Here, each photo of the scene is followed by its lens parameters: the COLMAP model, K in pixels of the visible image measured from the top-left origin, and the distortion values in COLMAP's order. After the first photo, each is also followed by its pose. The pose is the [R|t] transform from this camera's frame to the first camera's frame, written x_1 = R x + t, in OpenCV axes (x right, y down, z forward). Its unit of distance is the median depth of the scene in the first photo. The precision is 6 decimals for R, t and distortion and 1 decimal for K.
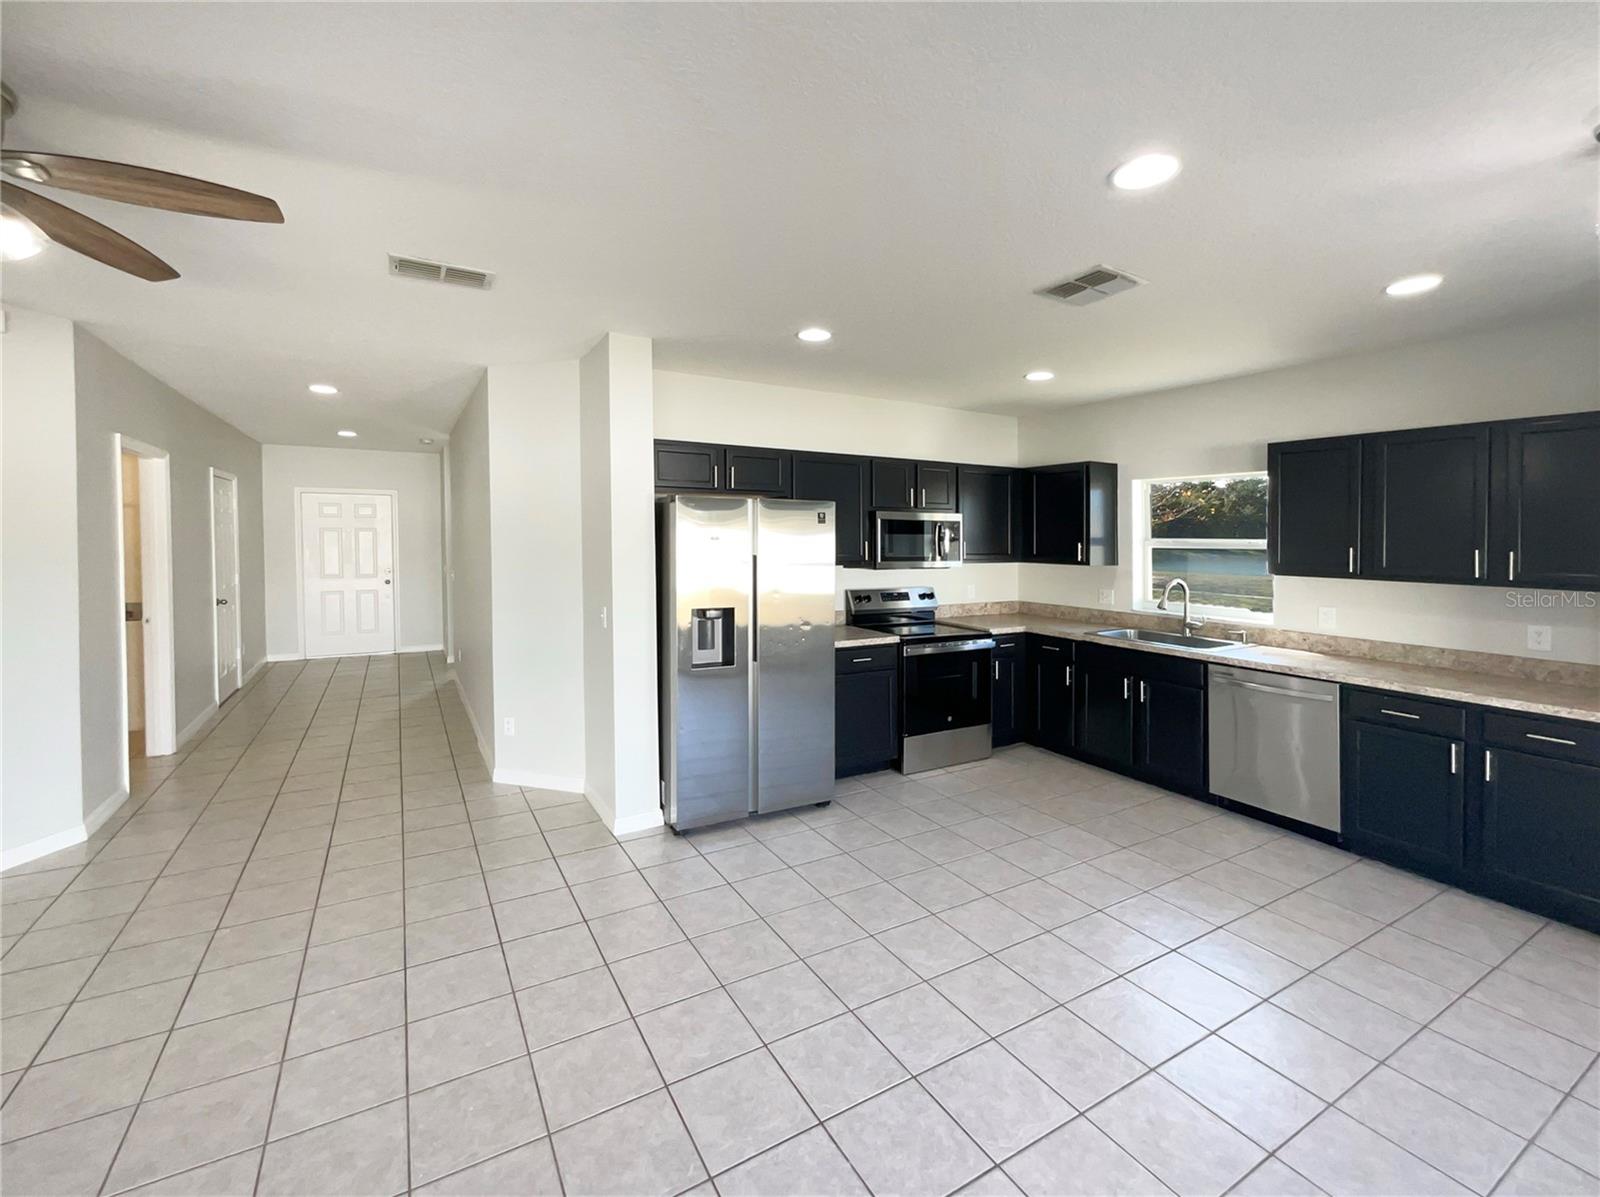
lens RADIAL K [[653.3, 0, 793.8], [0, 653.3, 543.4], [0, 0, 1]] dist [0.000828, 0.000139]
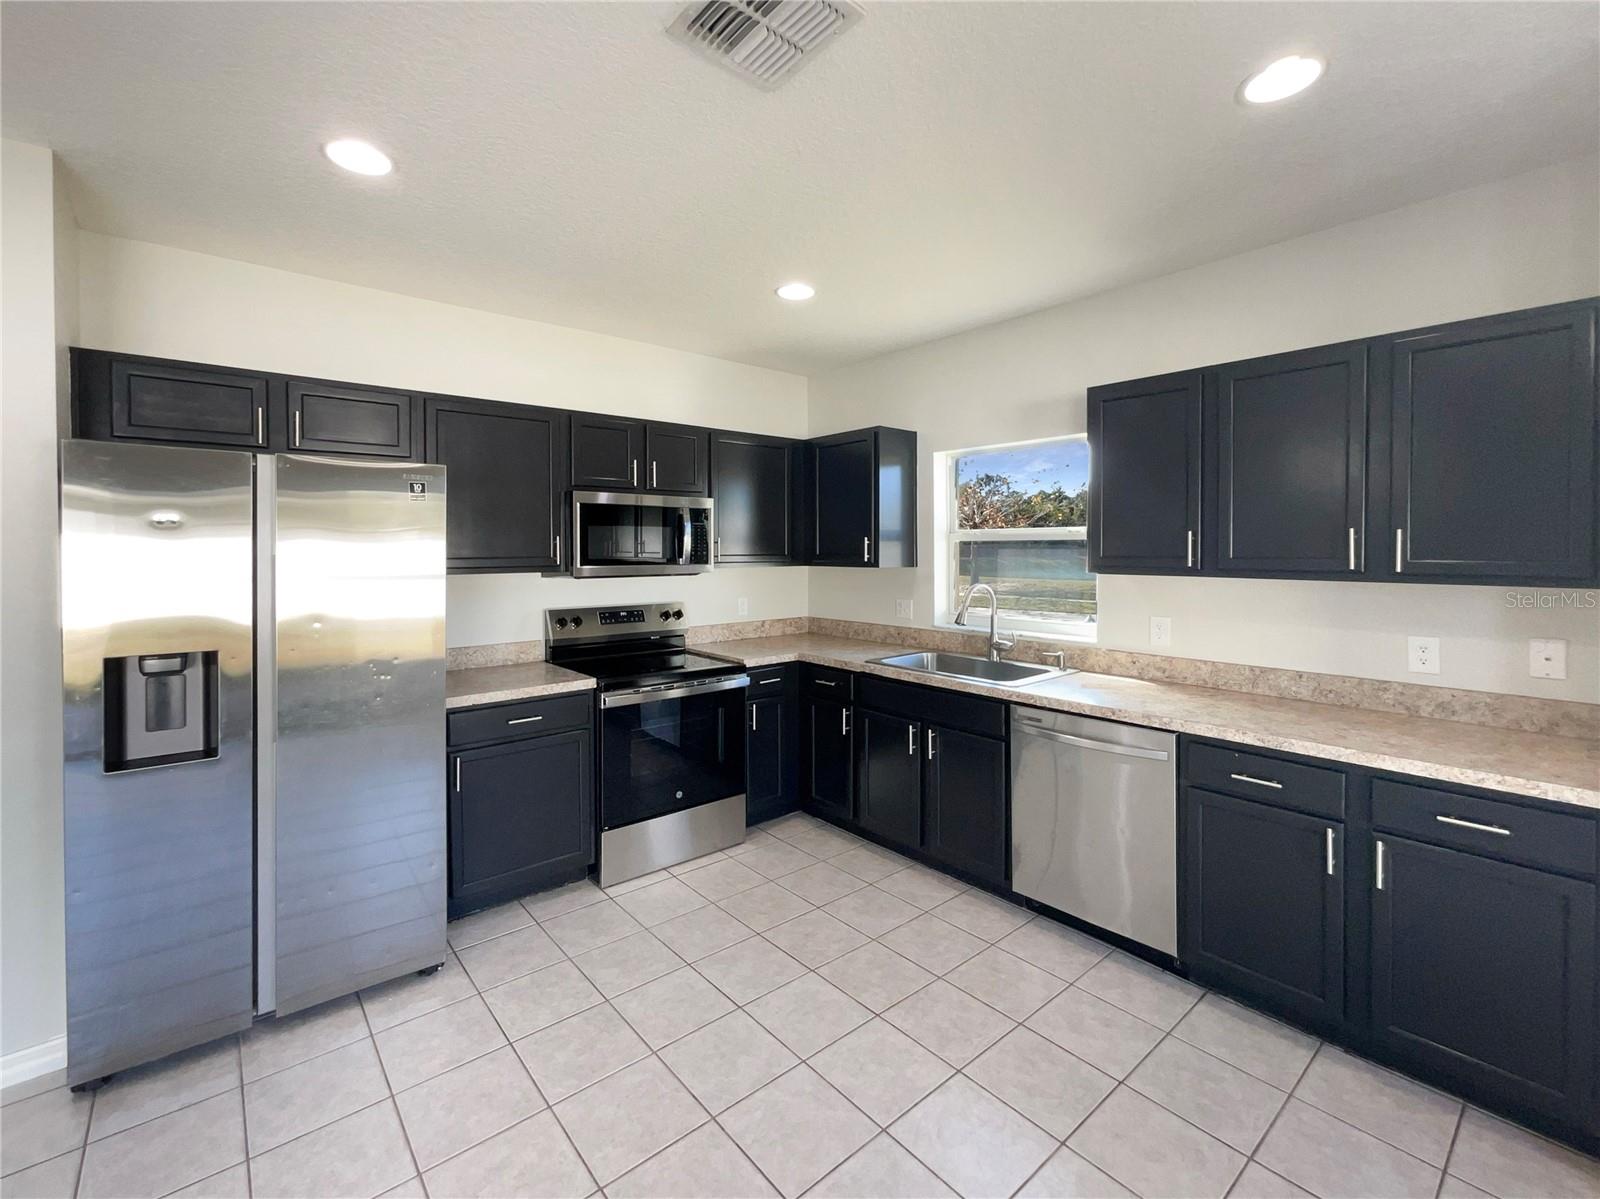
lens RADIAL K [[700.5, 0, 801.6], [0, 700.5, 563.4], [0, 0, 1]] dist [-0.001030, 0.000168]
pose [[0.978084, -0.014194, 0.207726, 0.233563], [0.011605, 0.999839, 0.013679, 0.019975], [-0.207887, -0.010968, 0.978091, 0.283700]]
